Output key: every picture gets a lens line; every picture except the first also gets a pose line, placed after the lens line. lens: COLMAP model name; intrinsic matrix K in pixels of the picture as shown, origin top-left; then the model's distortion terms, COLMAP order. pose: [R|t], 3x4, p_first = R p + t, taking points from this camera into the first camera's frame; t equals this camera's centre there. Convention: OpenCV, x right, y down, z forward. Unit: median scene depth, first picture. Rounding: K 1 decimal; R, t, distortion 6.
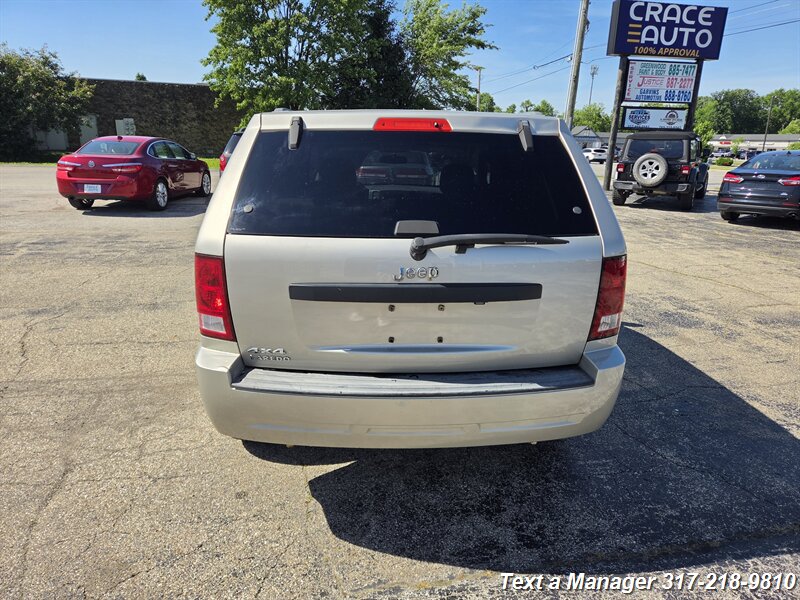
lens RADIAL K [[525.0, 0, 400.0], [0, 525.0, 282.9], [0, 0, 1]] dist [0.063800, -0.057789]
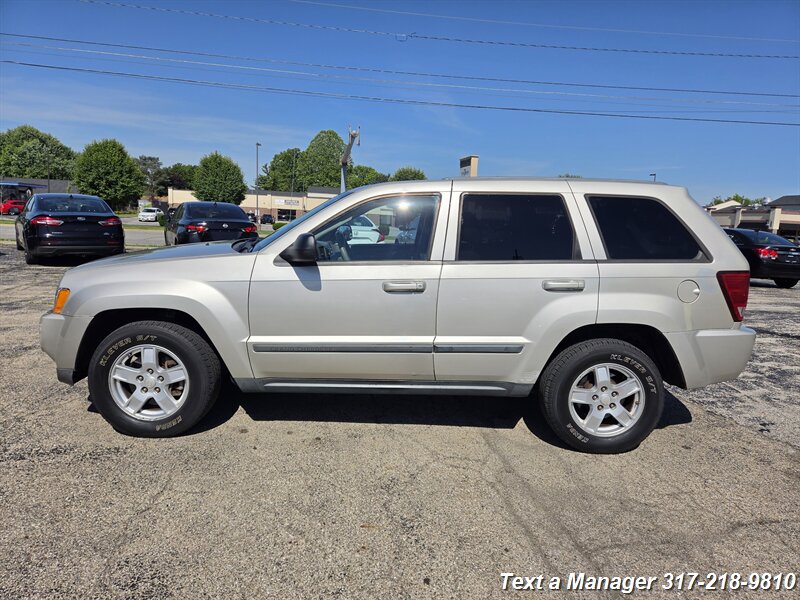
lens RADIAL K [[525.0, 0, 400.0], [0, 525.0, 282.9], [0, 0, 1]] dist [0.063800, -0.057789]
pose [[0.040797, -0.147064, 0.988285, -0.197618], [0.213762, 0.967492, 0.135146, -0.045438], [-0.976033, 0.205745, 0.070907, 0.183249]]
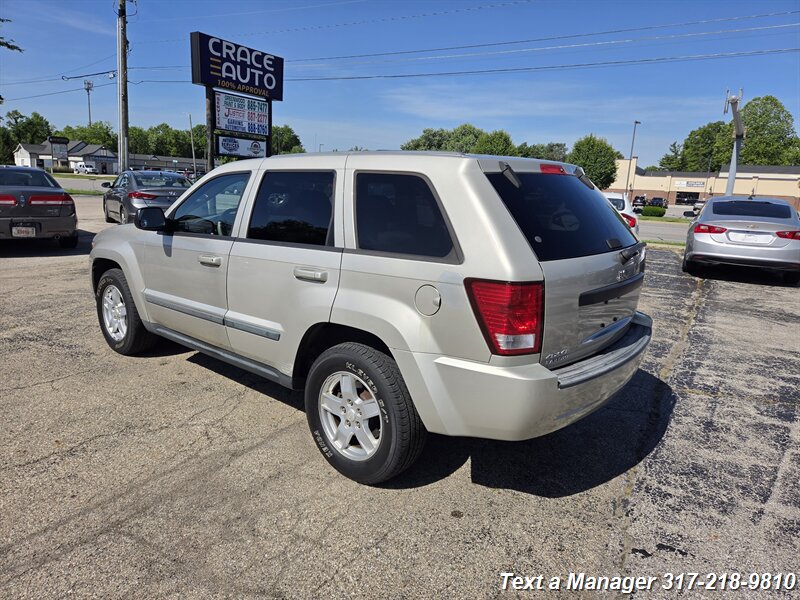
lens RADIAL K [[525.0, 0, 400.0], [0, 525.0, 282.9], [0, 0, 1]] dist [0.063800, -0.057789]
pose [[0.684894, -0.130218, 0.716912, -0.125067], [0.158949, 0.986906, 0.027408, -0.011360], [-0.711094, 0.095181, 0.696625, 0.036160]]
